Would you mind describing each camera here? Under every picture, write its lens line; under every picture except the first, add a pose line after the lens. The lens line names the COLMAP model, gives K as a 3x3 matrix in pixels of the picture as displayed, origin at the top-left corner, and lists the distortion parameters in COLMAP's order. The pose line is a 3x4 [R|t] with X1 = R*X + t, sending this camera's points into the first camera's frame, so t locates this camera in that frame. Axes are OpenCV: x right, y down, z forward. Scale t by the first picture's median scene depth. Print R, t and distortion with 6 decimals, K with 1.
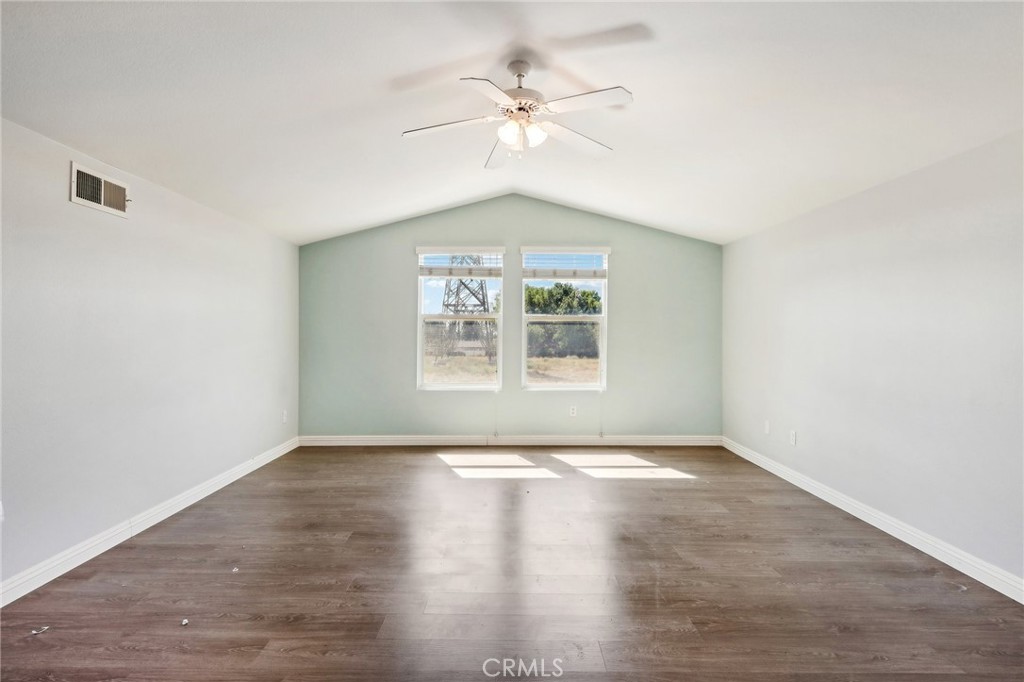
lens RADIAL K [[522.0, 0, 509.5], [0, 522.0, 332.5], [0, 0, 1]] dist [0.011096, -0.011695]
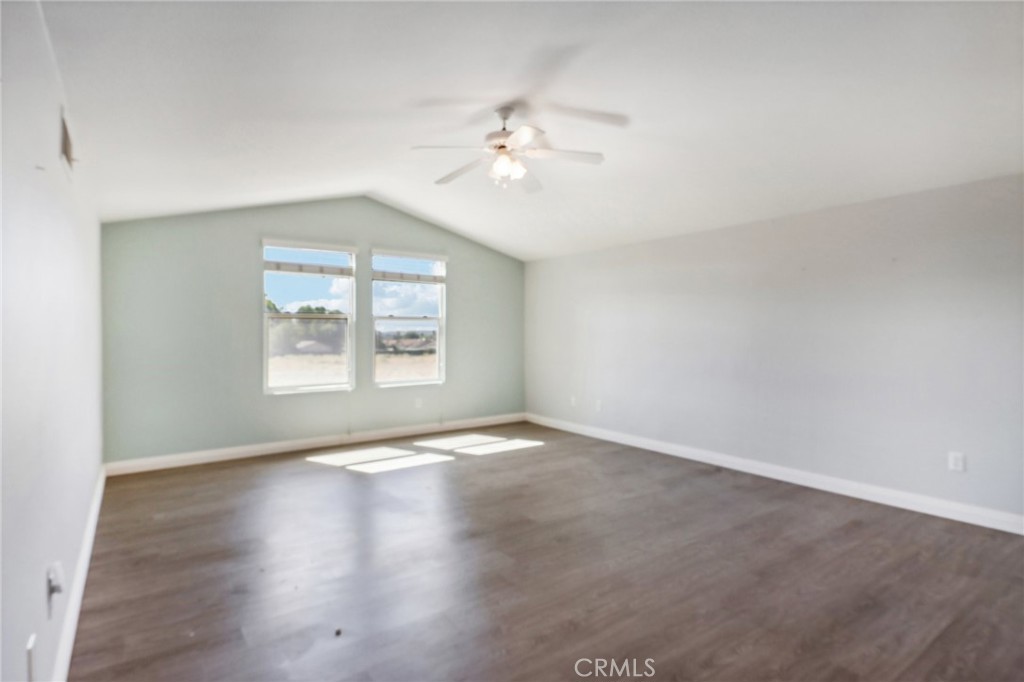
lens RADIAL K [[522.0, 0, 509.5], [0, 522.0, 332.5], [0, 0, 1]] dist [0.011096, -0.011695]
pose [[0.809019, -0.007215, 0.587739, -0.380752], [0.005354, 0.999974, 0.004906, -0.001512], [-0.587758, -0.000822, 0.809036, 0.006846]]
